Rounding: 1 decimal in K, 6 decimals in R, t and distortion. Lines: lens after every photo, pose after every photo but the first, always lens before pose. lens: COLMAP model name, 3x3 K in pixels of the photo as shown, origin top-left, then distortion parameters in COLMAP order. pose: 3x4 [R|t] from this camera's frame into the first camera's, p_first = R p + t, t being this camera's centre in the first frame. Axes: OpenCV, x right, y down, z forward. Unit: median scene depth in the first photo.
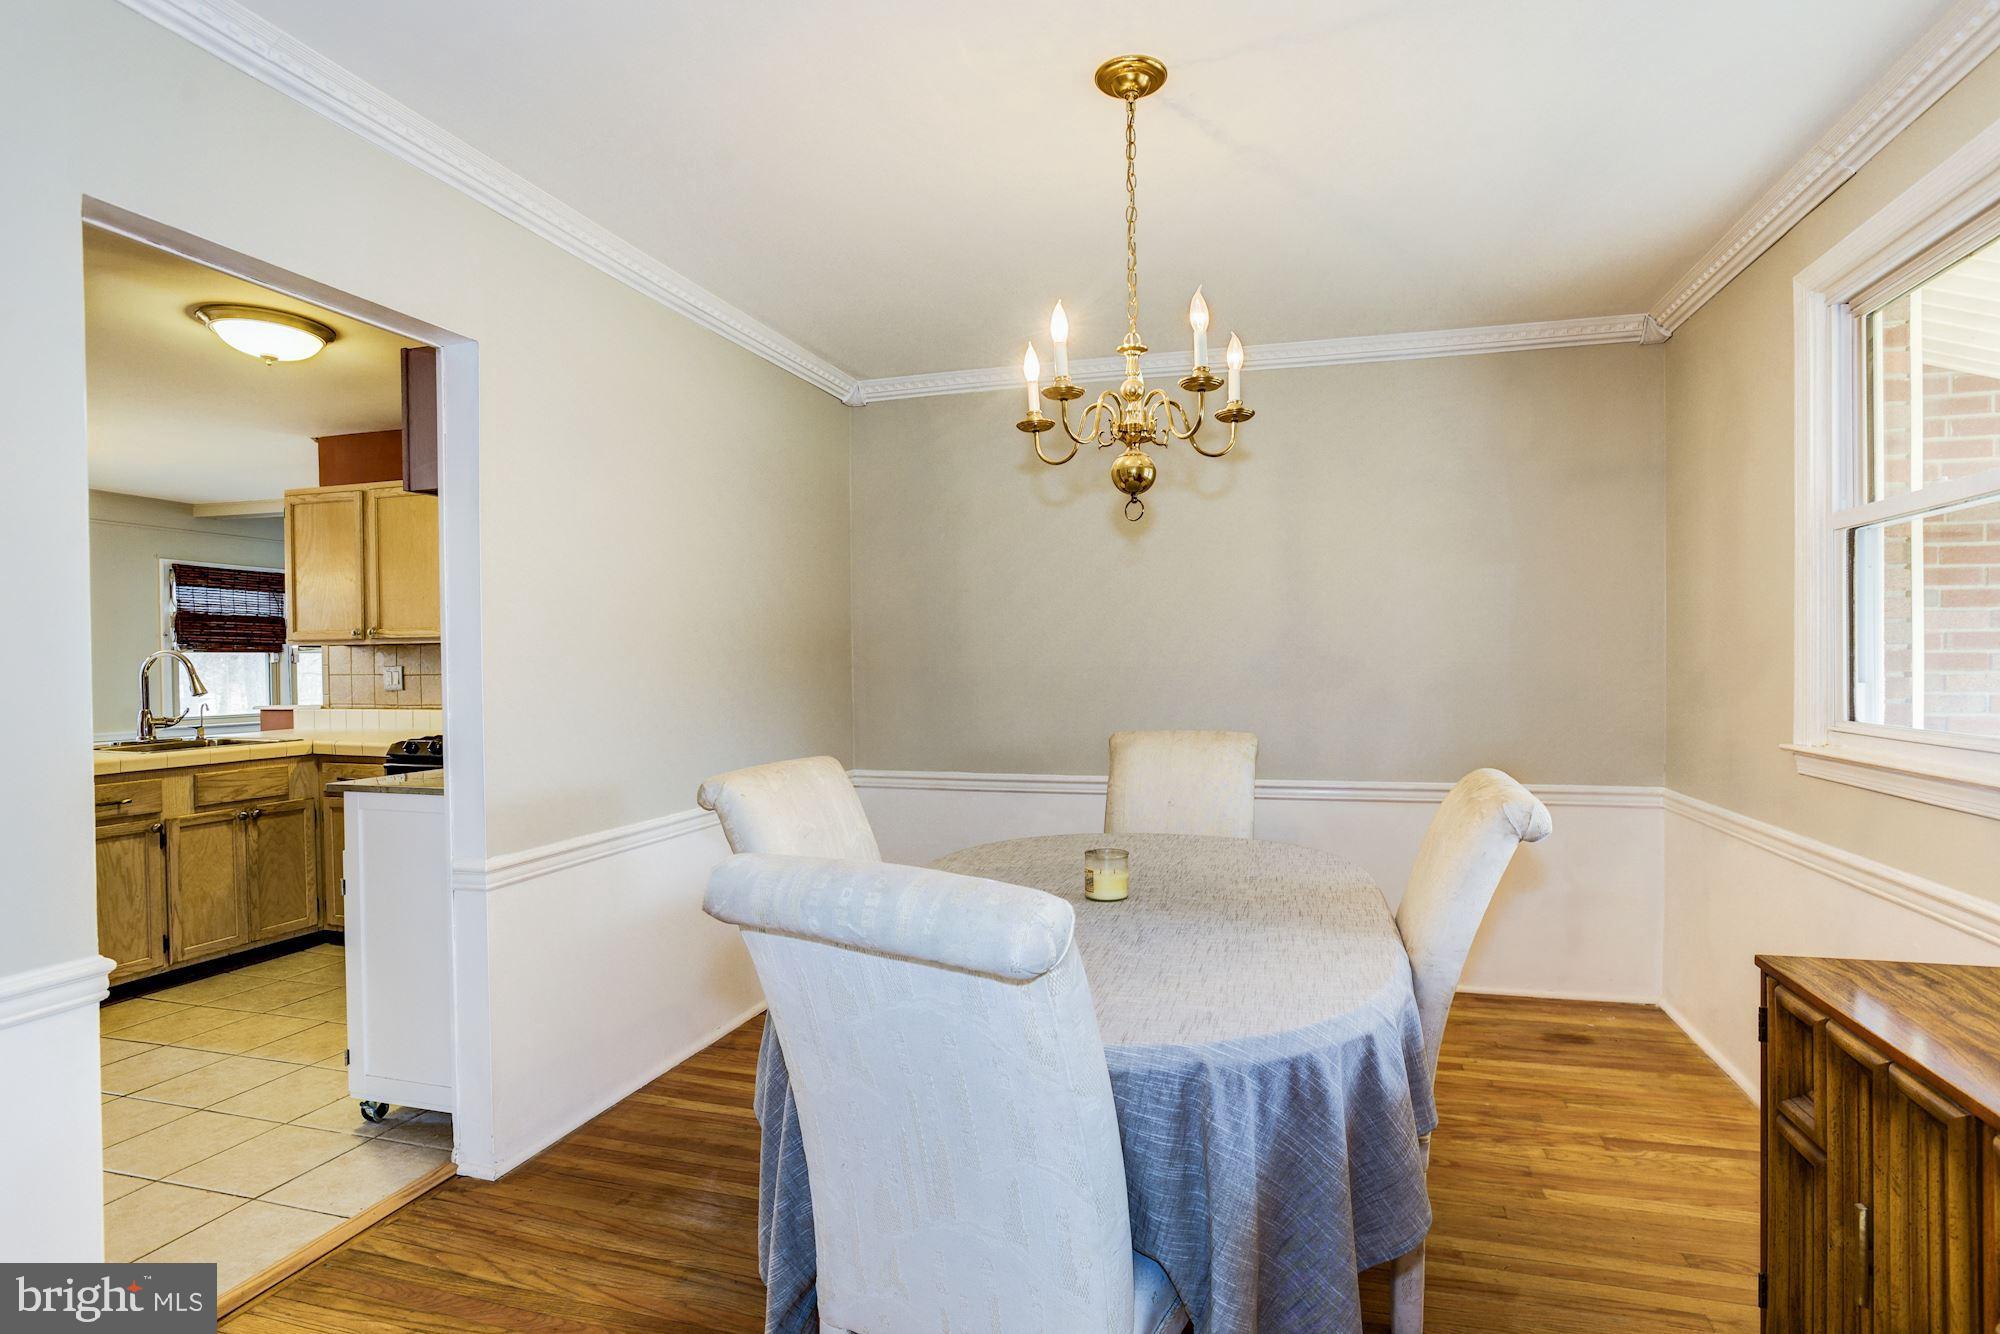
lens RADIAL K [[990.0, 0, 1008.8], [0, 990.0, 679.6], [0, 0, 1]] dist [-0.001412, 0.000120]
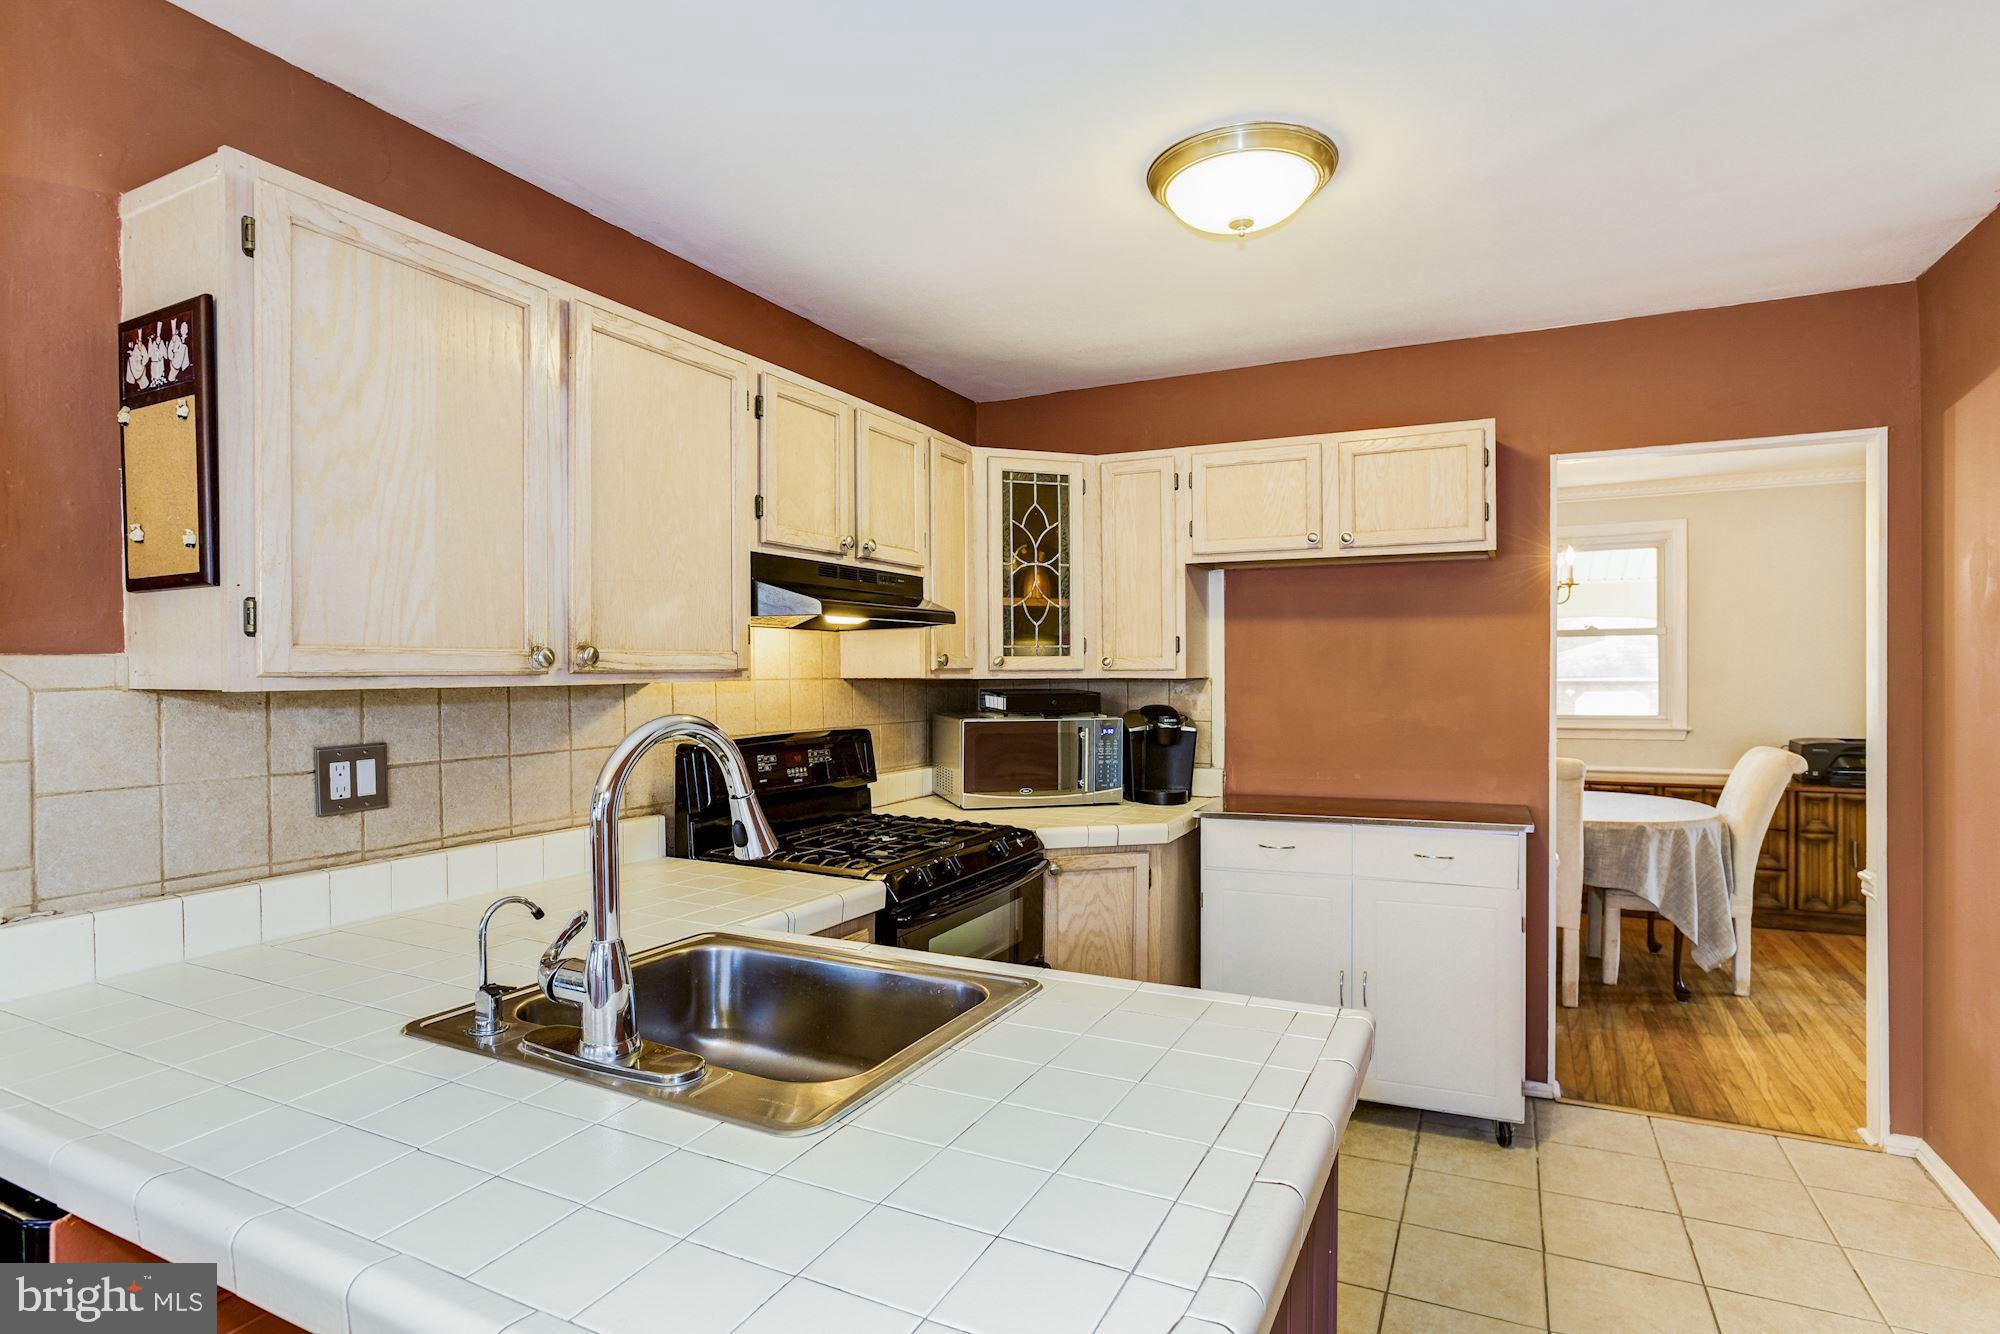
lens RADIAL K [[990.0, 0, 1008.8], [0, 990.0, 679.6], [0, 0, 1]] dist [-0.001412, 0.000120]
pose [[0.178221, -0.007966, 0.983958, -1.141029], [0.015142, 0.999871, 0.005352, -0.042926], [-0.983874, 0.013945, 0.178318, 0.853246]]
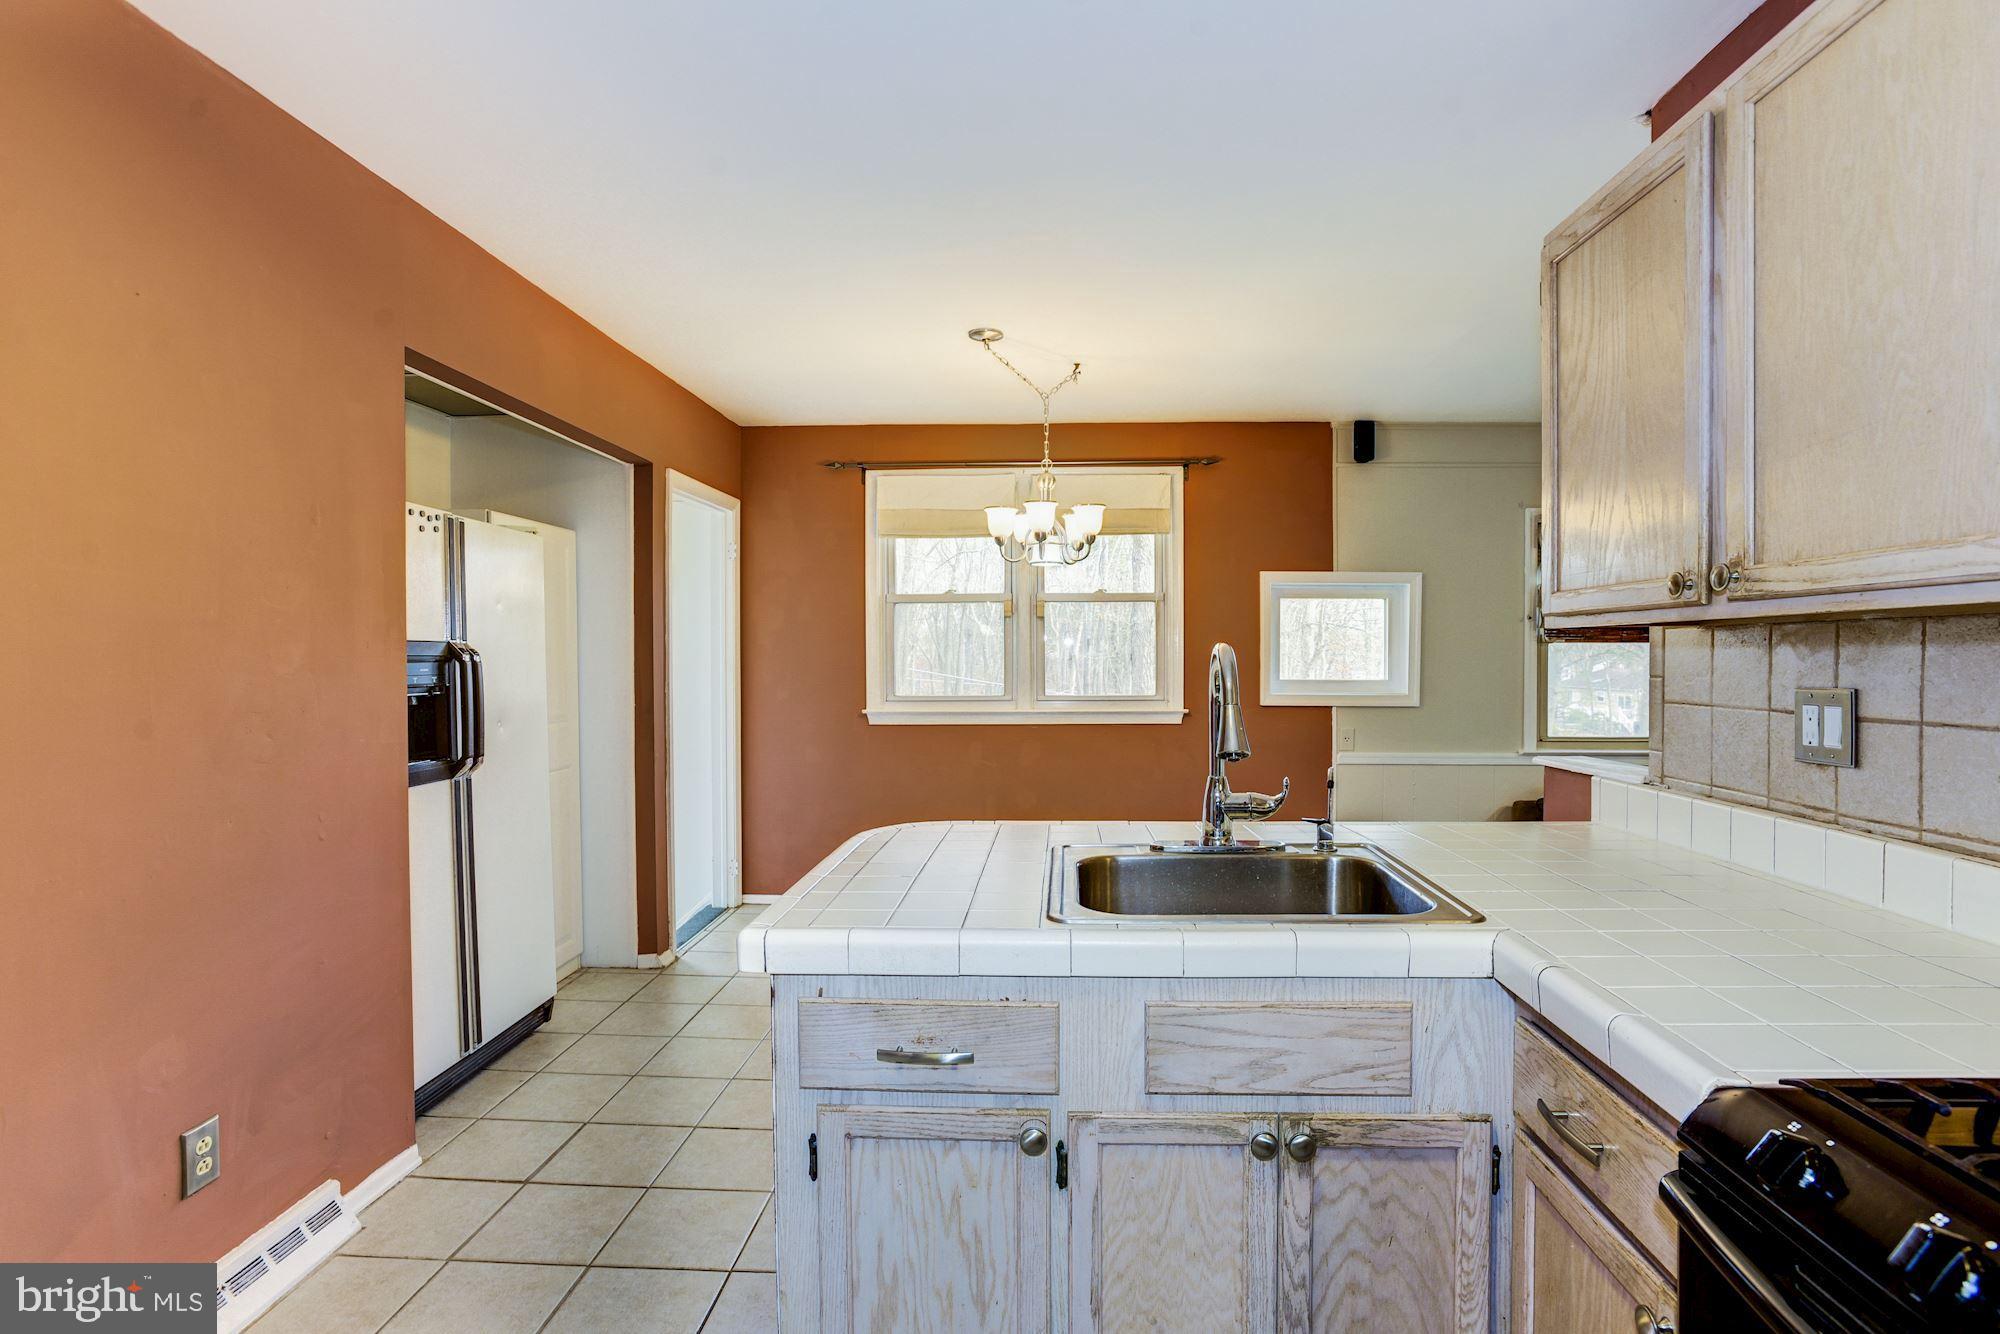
lens RADIAL K [[990.0, 0, 1008.8], [0, 990.0, 679.6], [0, 0, 1]] dist [-0.001412, 0.000120]
pose [[0.251447, 0.029260, -0.967429, -0.465102], [-0.008610, 0.999571, 0.027995, -0.027208], [0.967833, 0.001290, 0.251591, 0.812736]]
